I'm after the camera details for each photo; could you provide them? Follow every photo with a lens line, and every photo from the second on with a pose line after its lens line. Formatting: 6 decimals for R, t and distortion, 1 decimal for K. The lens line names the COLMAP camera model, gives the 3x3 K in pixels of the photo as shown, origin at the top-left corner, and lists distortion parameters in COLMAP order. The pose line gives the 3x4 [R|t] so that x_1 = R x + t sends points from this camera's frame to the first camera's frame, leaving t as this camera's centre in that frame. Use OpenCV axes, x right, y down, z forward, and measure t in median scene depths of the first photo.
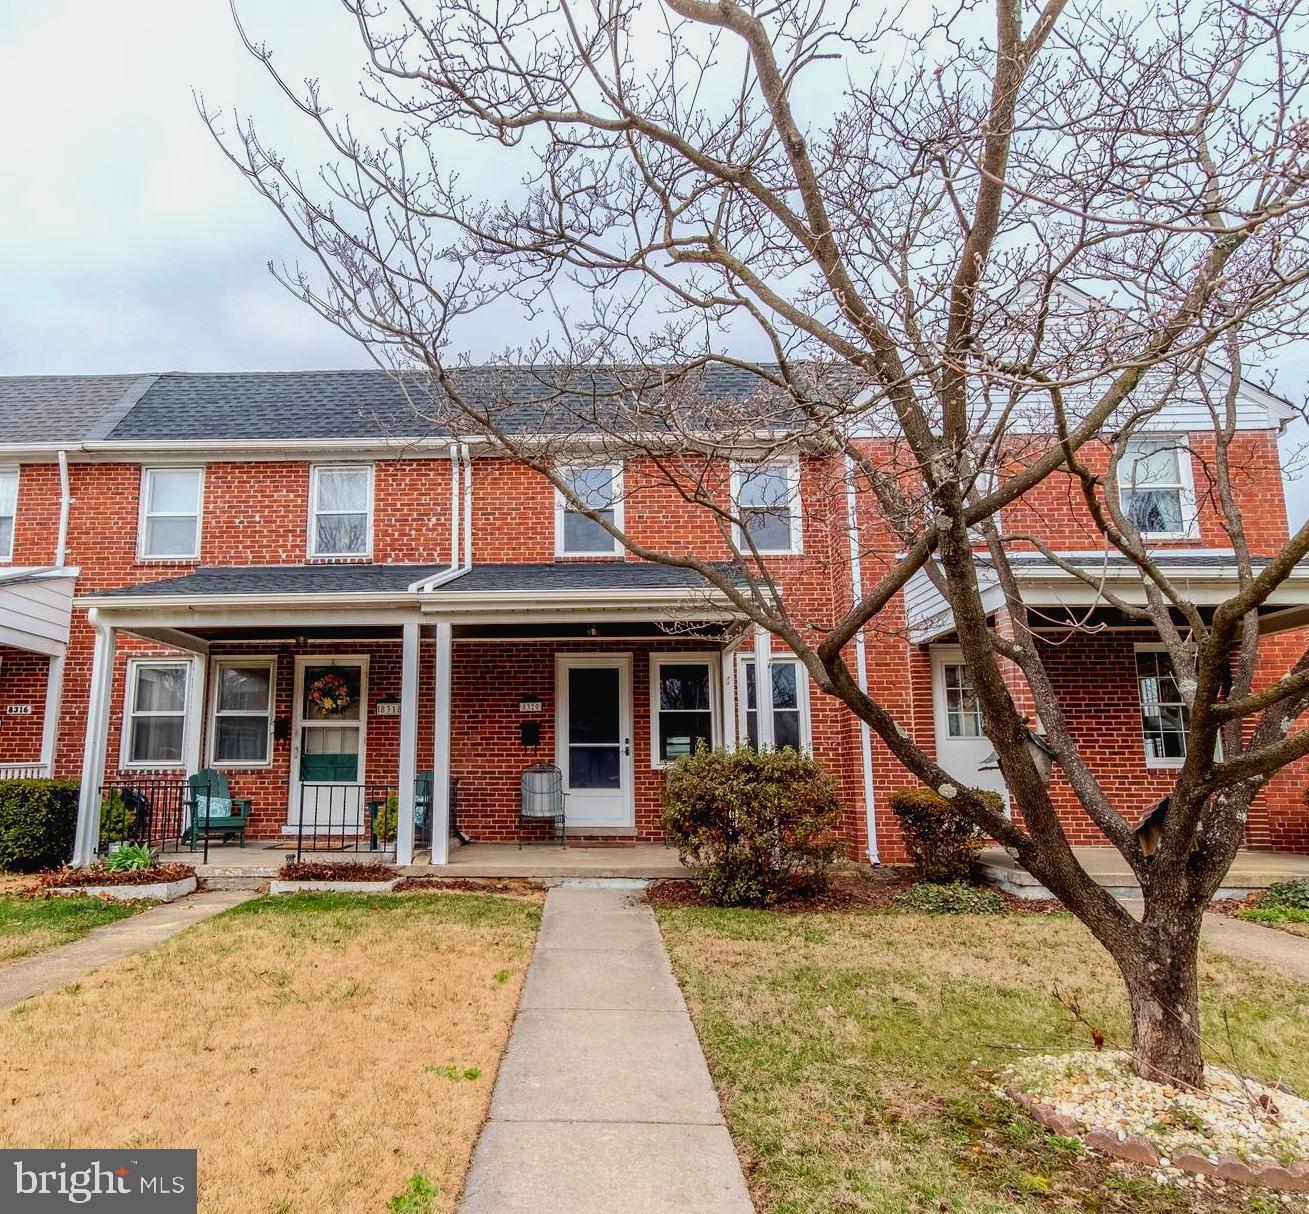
lens RADIAL K [[826.2, 0, 654.0], [0, 826.2, 649.6], [0, 0, 1]] dist [0.003901, 0.001702]
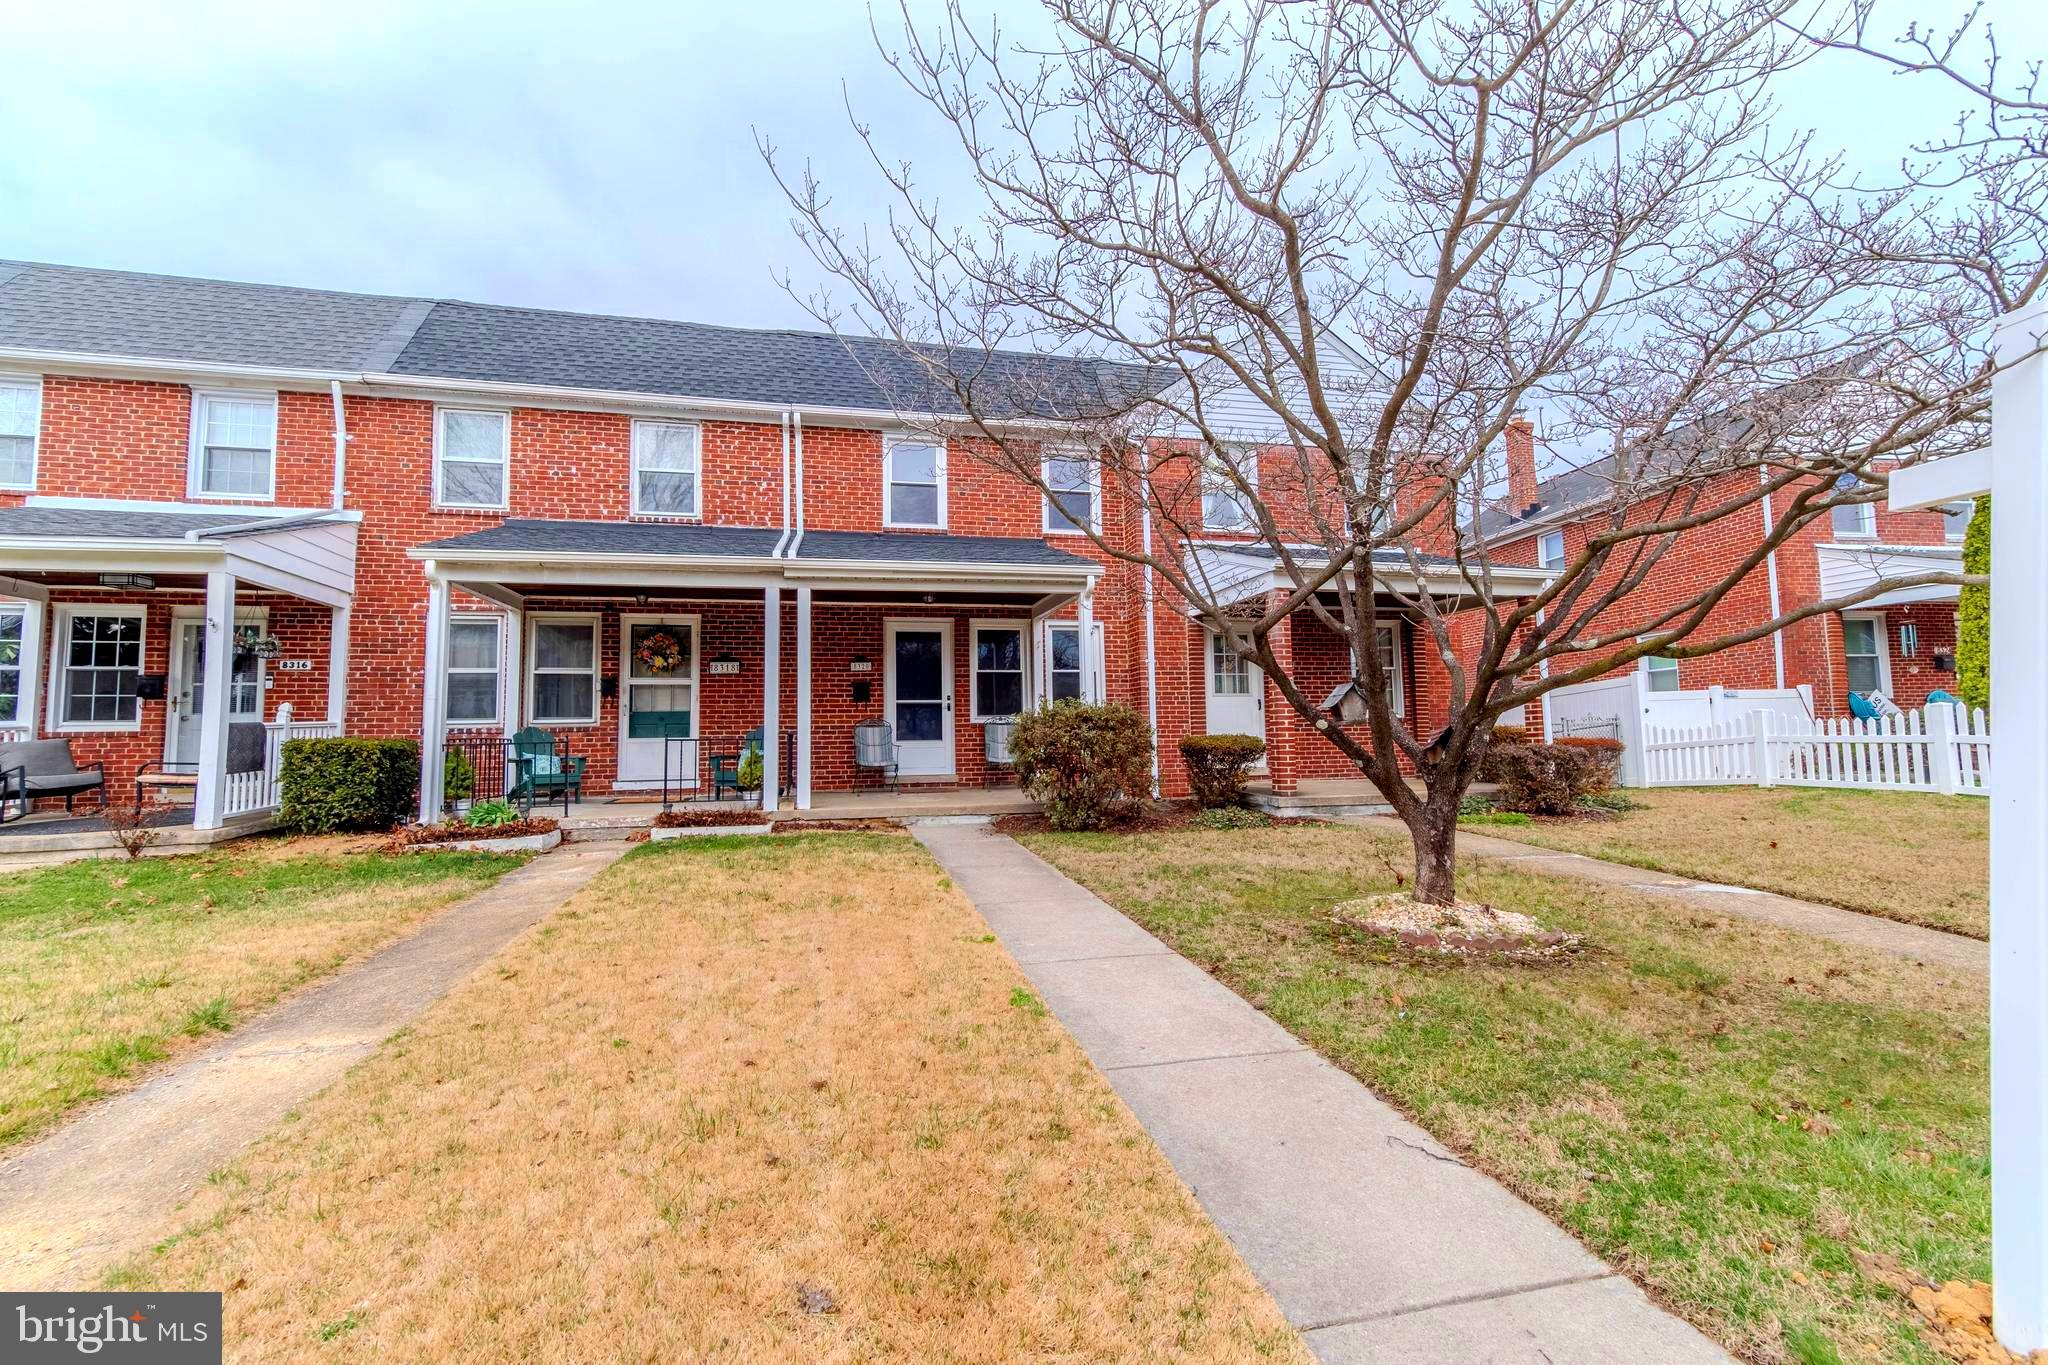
lens RADIAL K [[894.6, 0, 1013.6], [0, 894.6, 679.8], [0, 0, 1]] dist [0.009523, -0.000859]
pose [[0.963016, 0.003962, 0.269417, -0.272817], [-0.025708, 0.996681, 0.077235, -0.008944], [-0.268217, -0.081305, 0.959922, -0.175786]]
